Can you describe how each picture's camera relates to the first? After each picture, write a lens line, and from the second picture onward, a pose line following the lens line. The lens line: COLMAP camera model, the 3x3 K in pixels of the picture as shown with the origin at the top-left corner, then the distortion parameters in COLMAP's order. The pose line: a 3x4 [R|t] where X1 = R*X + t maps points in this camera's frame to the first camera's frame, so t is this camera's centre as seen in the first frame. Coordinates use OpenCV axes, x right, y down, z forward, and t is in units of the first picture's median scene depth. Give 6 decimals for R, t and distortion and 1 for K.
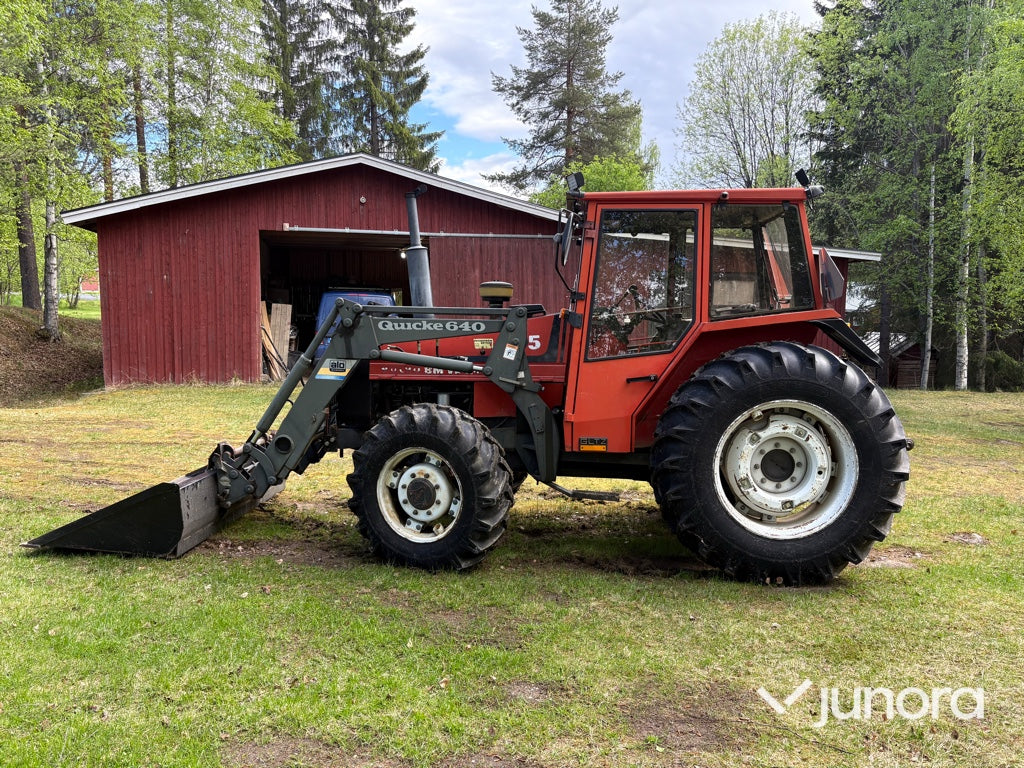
lens RADIAL K [[783.5, 0, 512.8], [0, 783.5, 395.4], [0, 0, 1]] dist [0.029288, 0.000703]
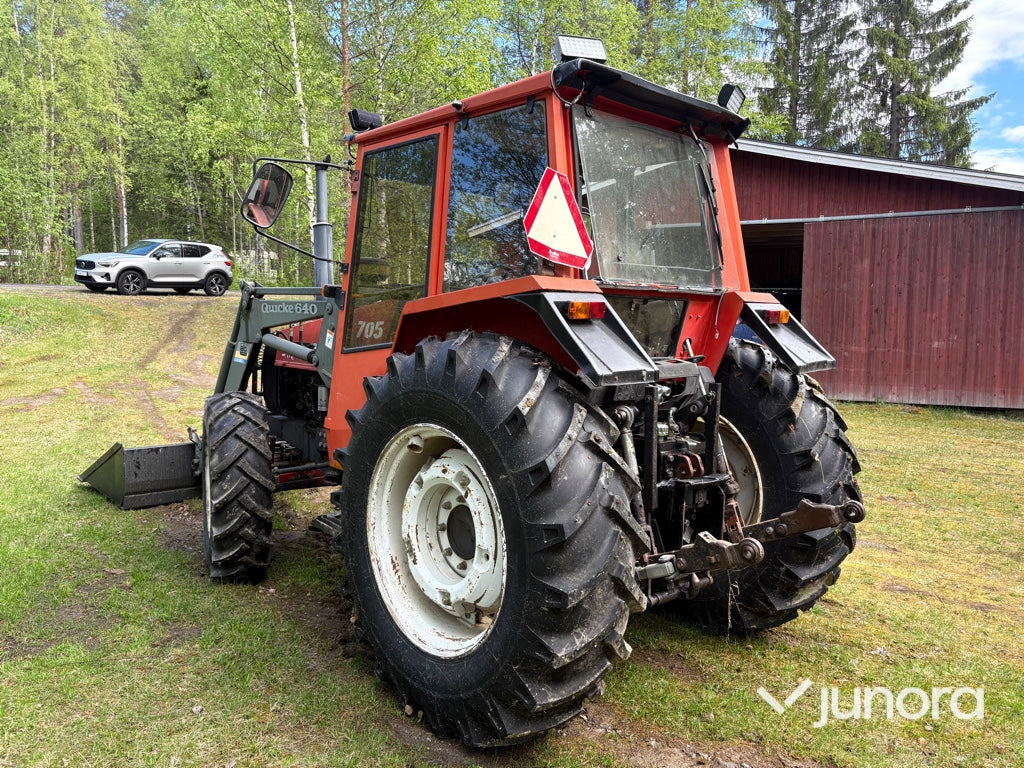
lens RADIAL K [[775.1, 0, 513.3], [0, 775.1, 393.4], [0, 0, 1]] dist [0.036416, -0.037241]
pose [[0.714159, 0.074830, -0.695973, 0.761795], [-0.085563, 0.996146, 0.019305, -0.032416], [0.694735, 0.045763, 0.717809, 0.578053]]
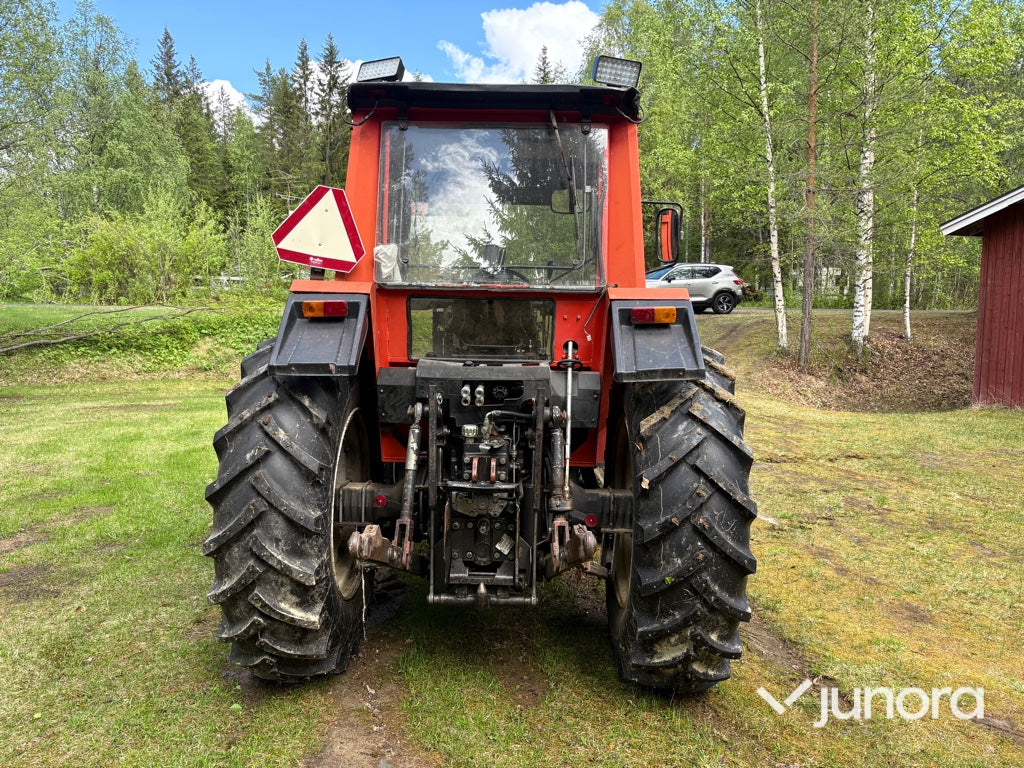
lens RADIAL K [[775.1, 0, 513.3], [0, 775.1, 393.4], [0, 0, 1]] dist [0.036416, -0.037241]
pose [[0.051492, 0.079935, -0.995469, 1.017164], [-0.116668, 0.990448, 0.073497, -0.079013], [0.991835, 0.112355, 0.060326, 1.091221]]
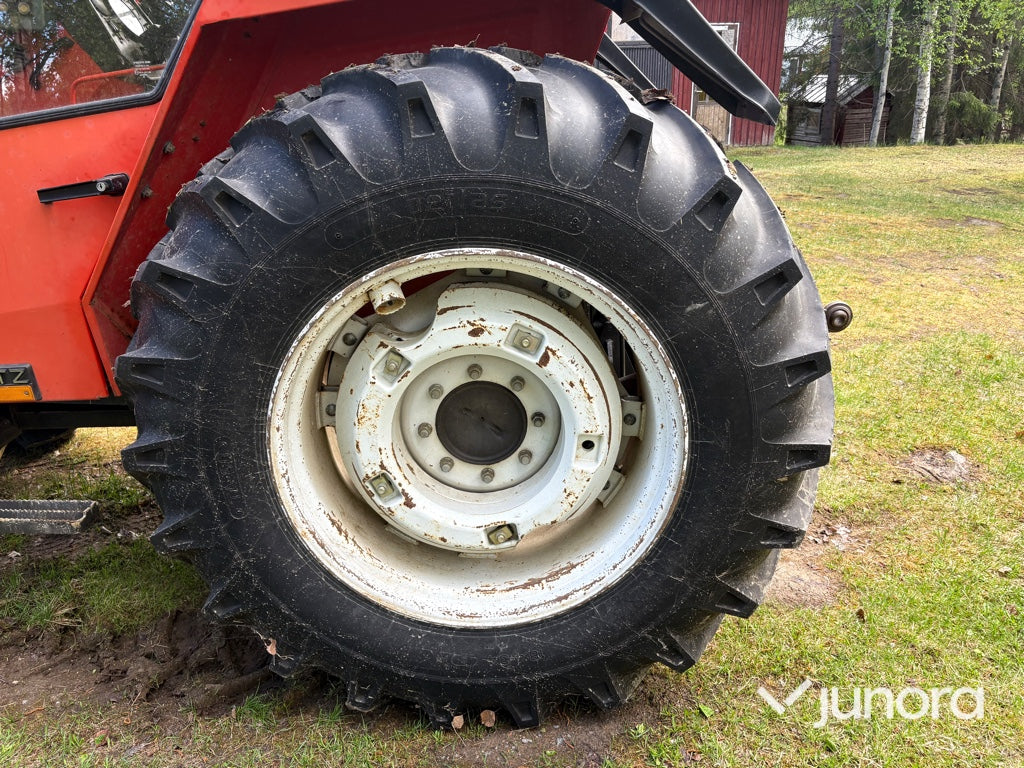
lens RADIAL K [[775.1, 0, 513.3], [0, 775.1, 393.4], [0, 0, 1]] dist [0.036416, -0.037241]
pose [[0.996591, -0.063633, 0.052510, 0.327437], [0.046380, 0.958501, 0.281290, -0.023057], [-0.068231, -0.277896, 0.958185, 0.650190]]
